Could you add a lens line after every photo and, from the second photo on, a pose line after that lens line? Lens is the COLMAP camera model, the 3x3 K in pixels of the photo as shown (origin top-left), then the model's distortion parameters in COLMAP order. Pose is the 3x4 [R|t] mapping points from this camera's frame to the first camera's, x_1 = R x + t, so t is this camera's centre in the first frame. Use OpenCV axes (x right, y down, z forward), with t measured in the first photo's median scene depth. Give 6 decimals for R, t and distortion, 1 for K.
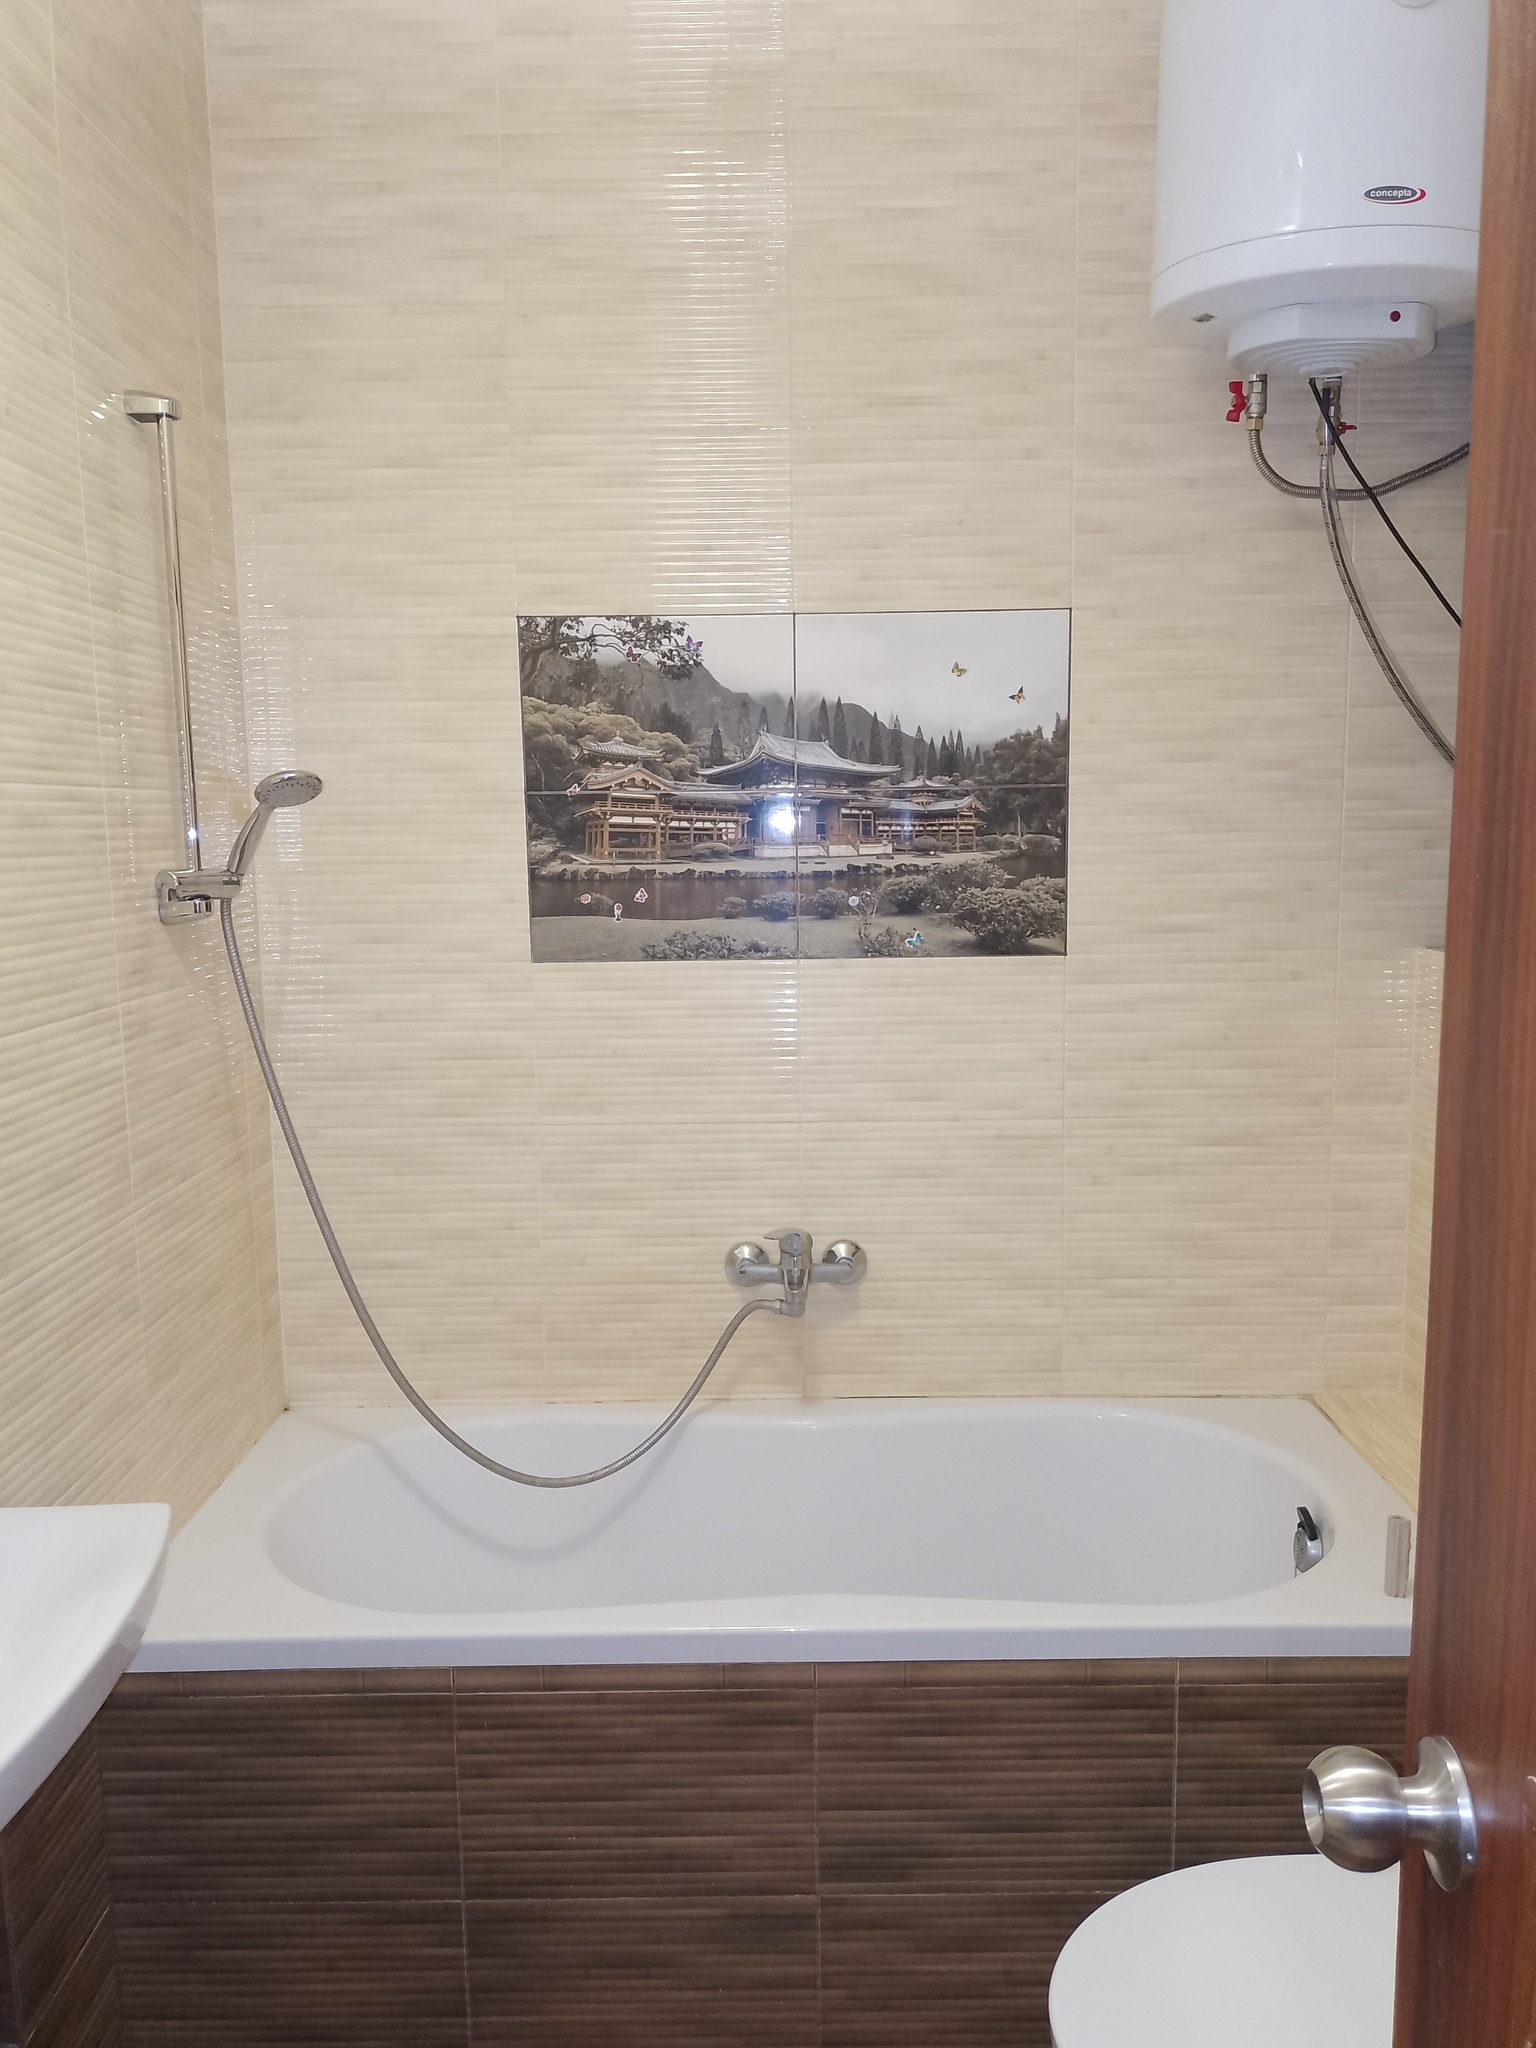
lens RADIAL K [[1523.6, 0, 789.2], [0, 1523.6, 1029.3], [0, 0, 1]] dist [0.077163, -0.109597]
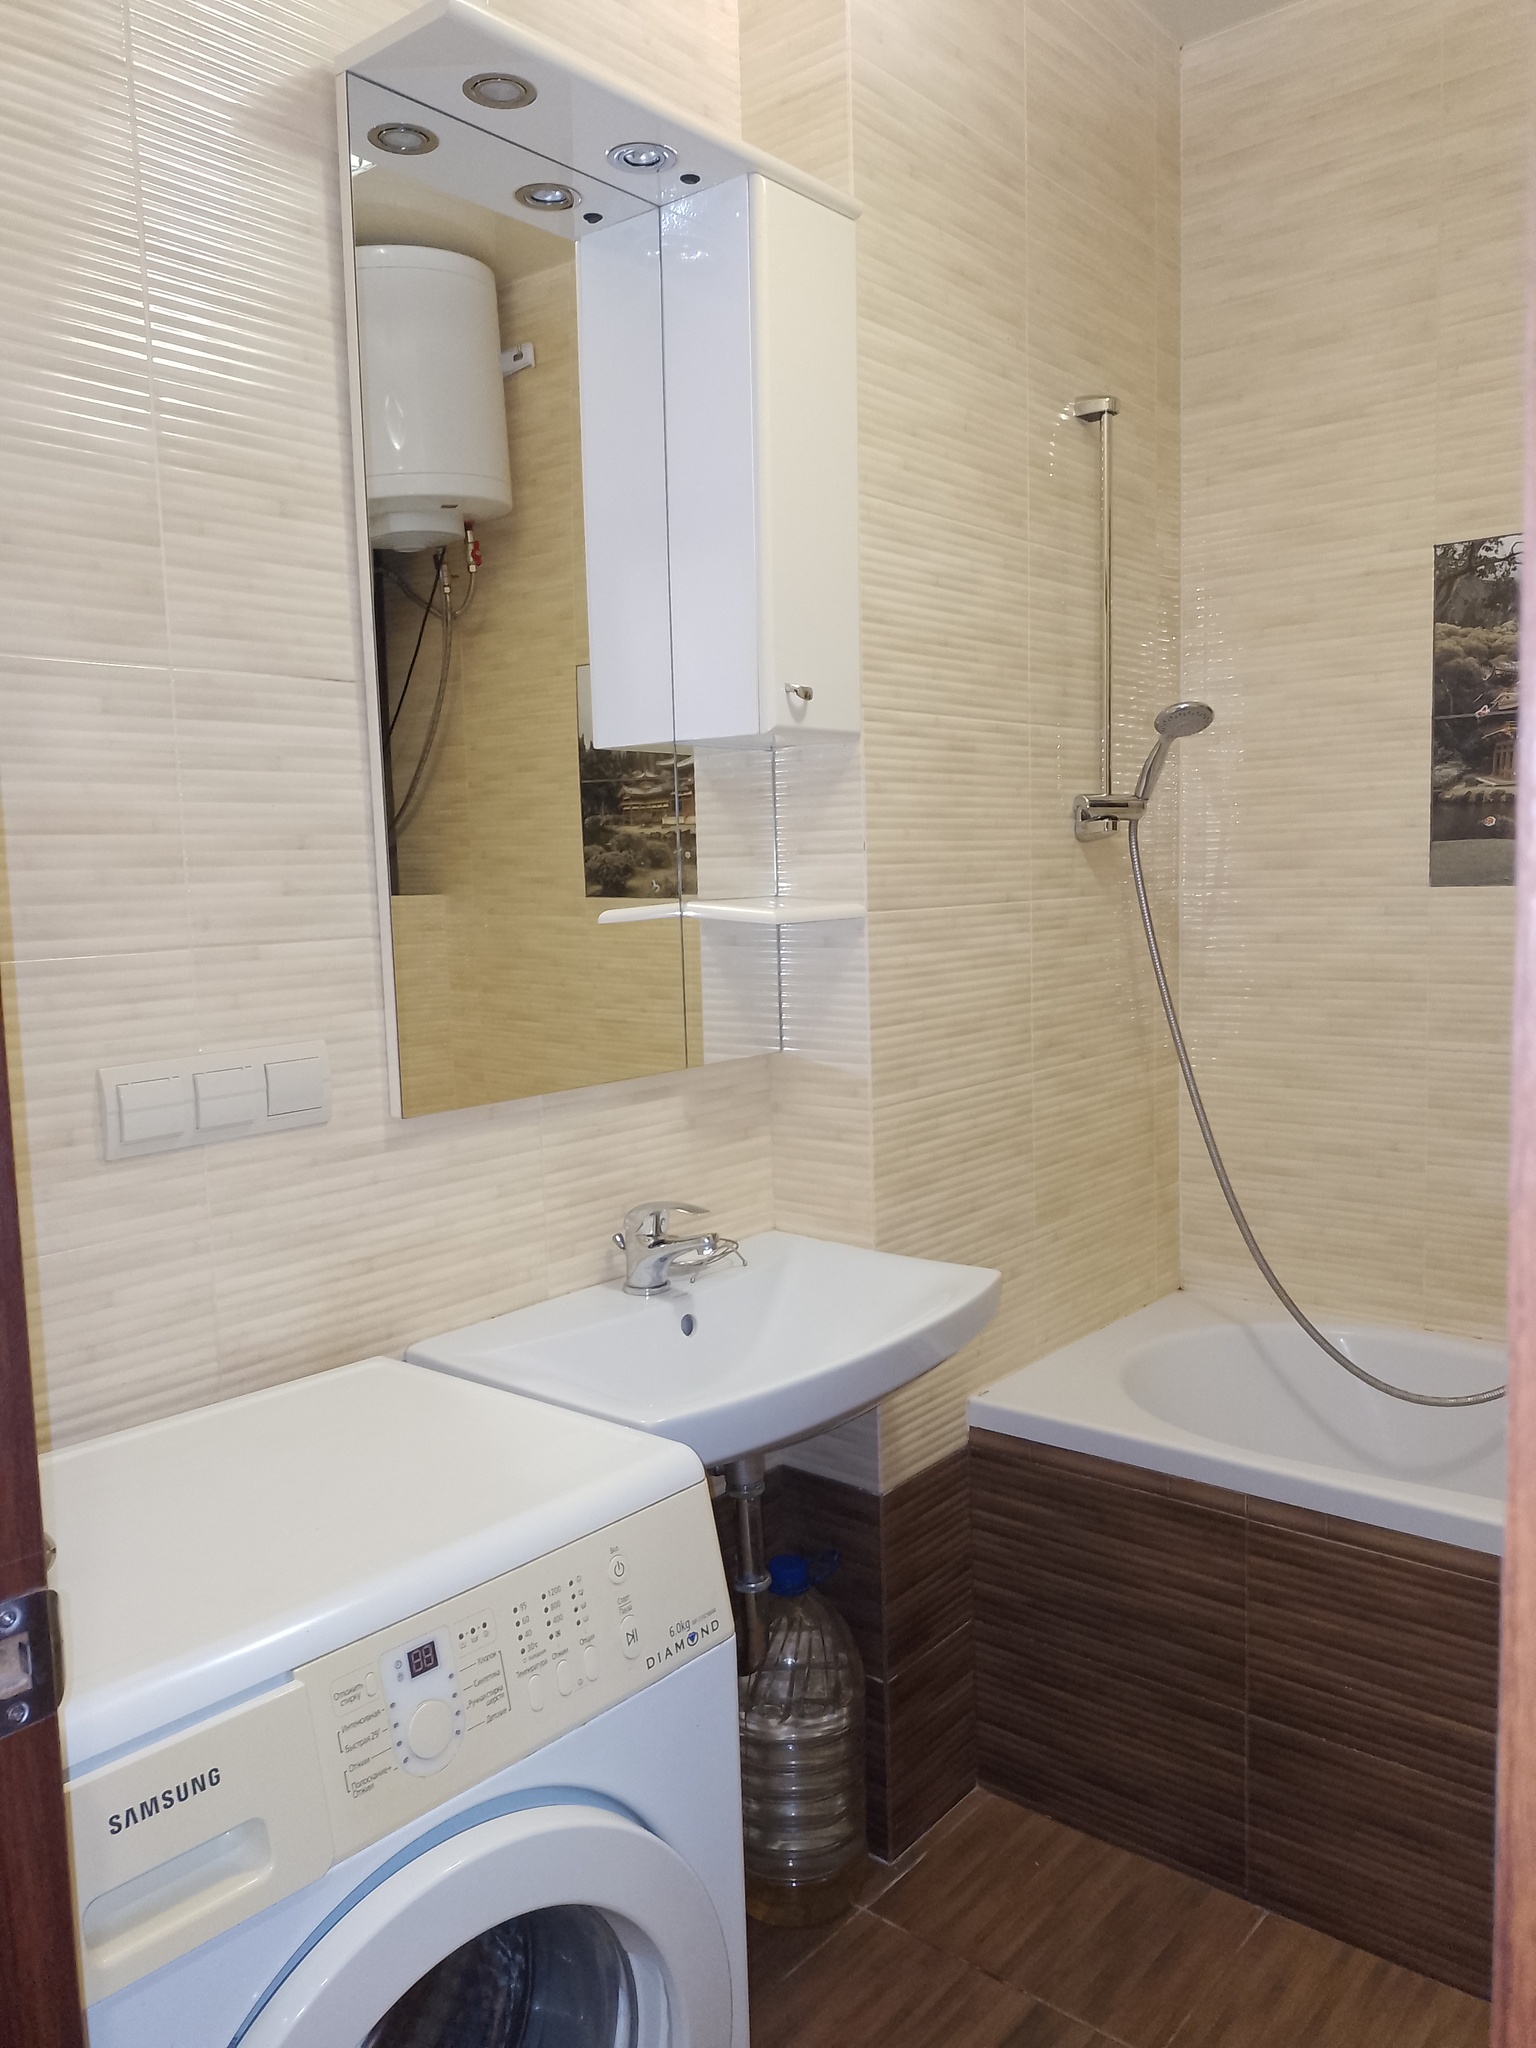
lens RADIAL K [[1523.6, 0, 785.5], [0, 1523.6, 1027.9], [0, 0, 1]] dist [0.077163, -0.109597]
pose [[0.772426, 0.056818, -0.632558, 0.200292], [-0.067387, 0.997700, 0.007329, 0.093324], [0.631520, 0.036964, 0.774478, -0.071930]]
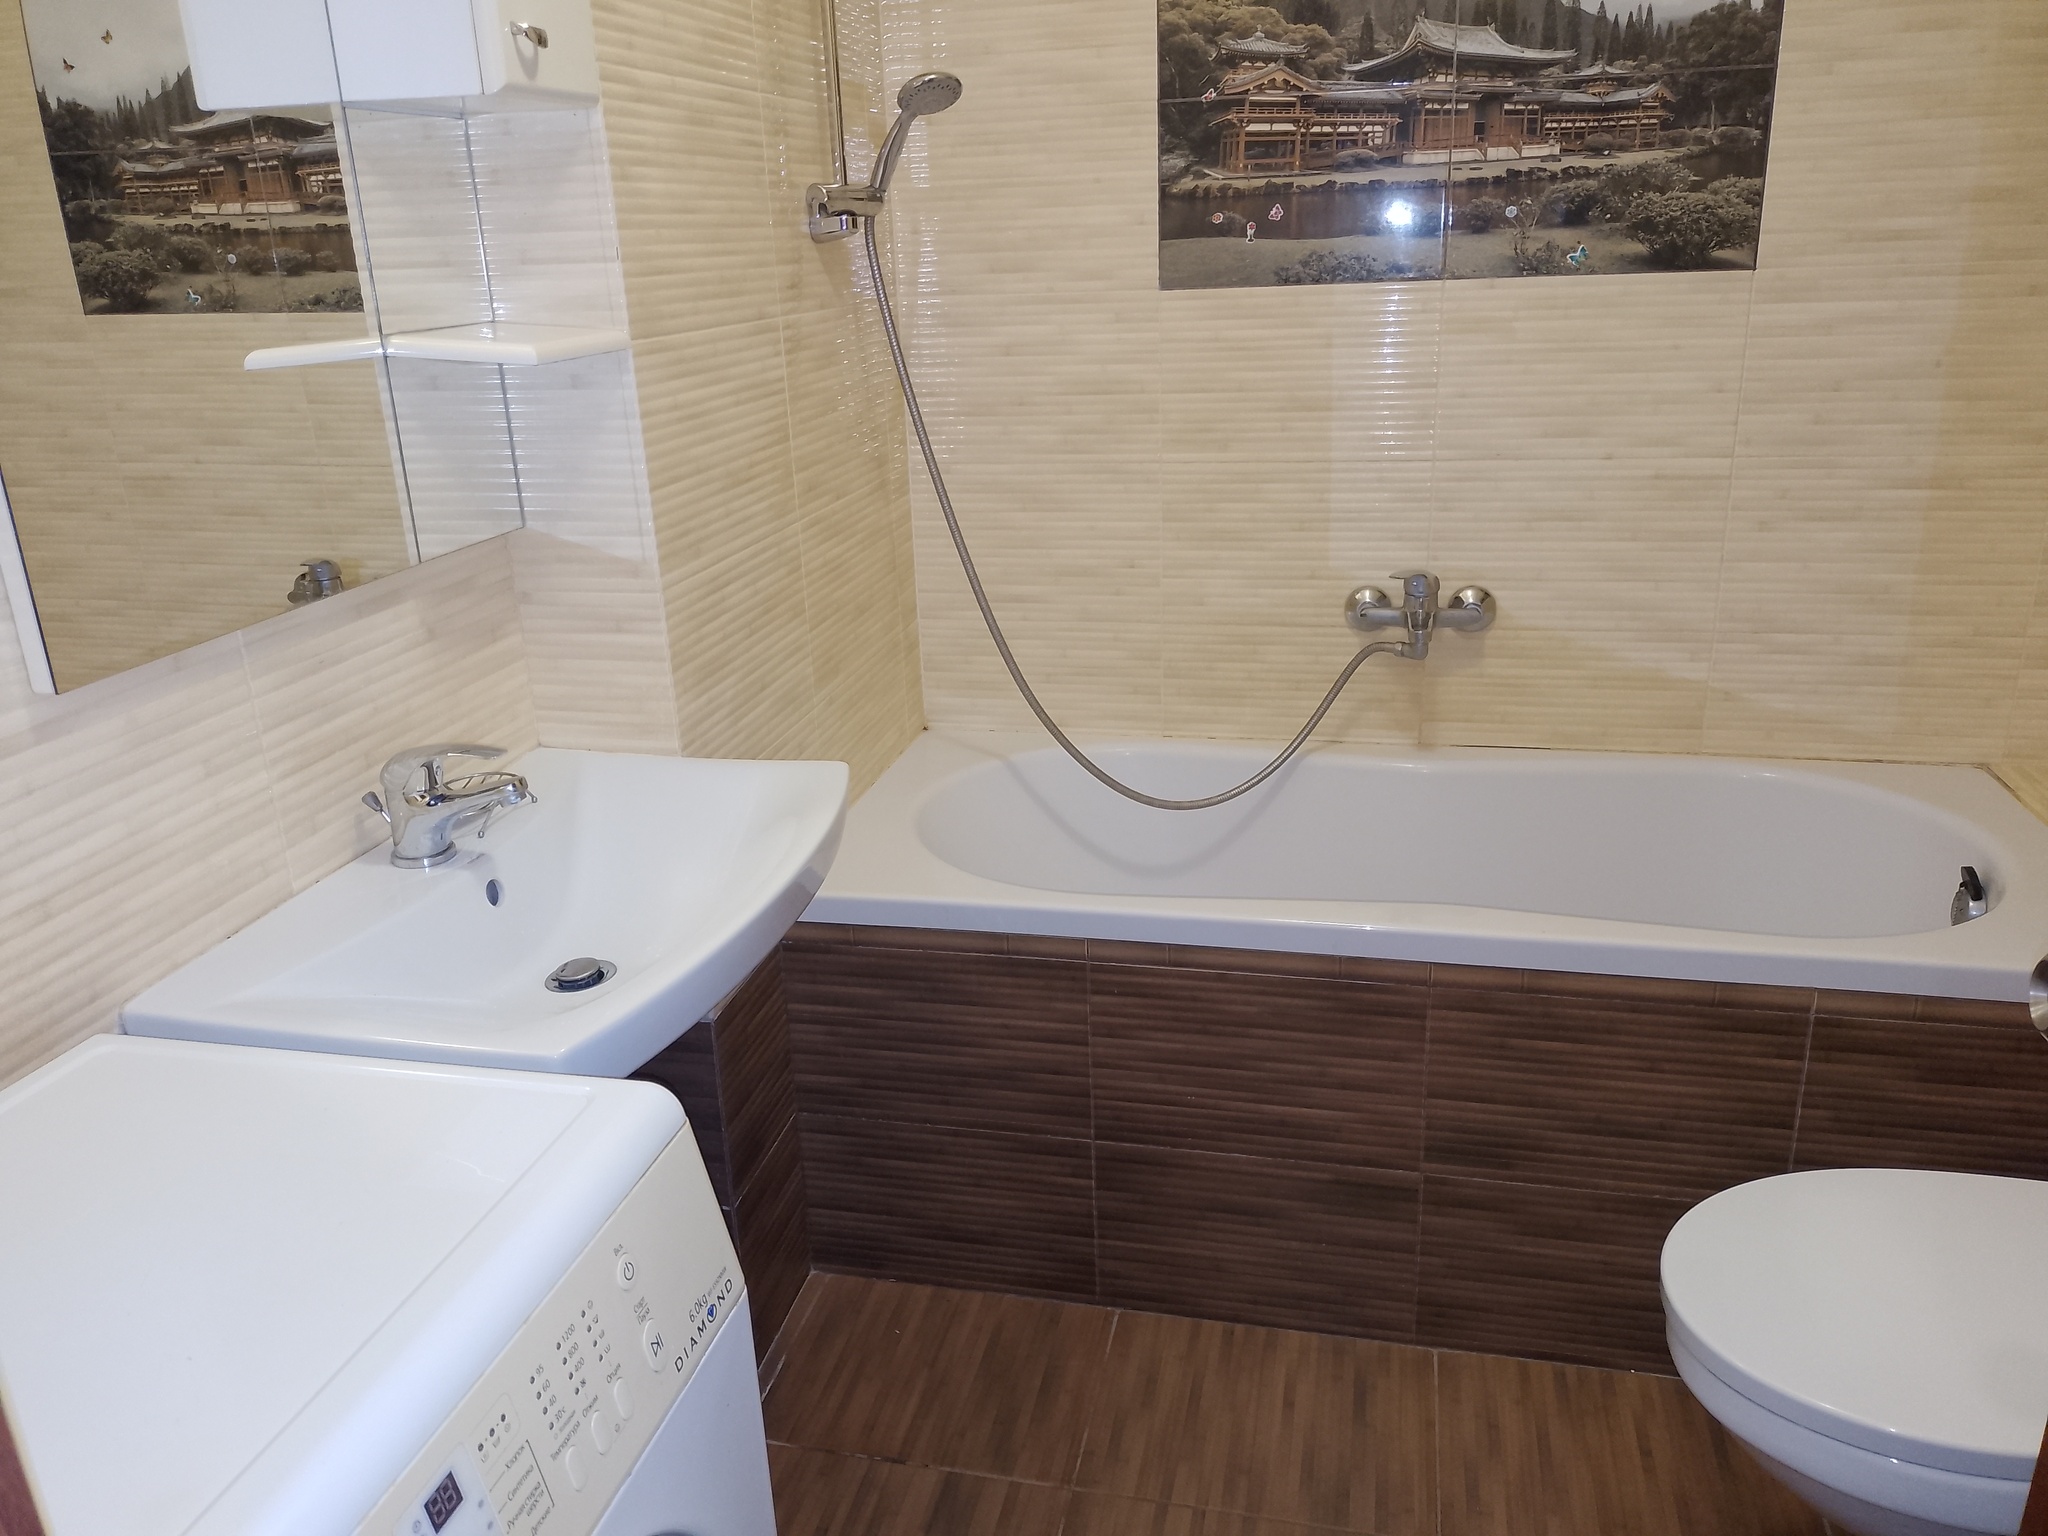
lens RADIAL K [[1523.6, 0, 1031.0], [0, 1523.6, 757.1], [0, 0, 1]] dist [0.077163, -0.109597]
pose [[0.975211, 0.050237, -0.215497, -0.029874], [-0.005949, 0.979488, 0.201417, 0.068181], [0.221195, -0.195142, 0.955506, -0.016876]]
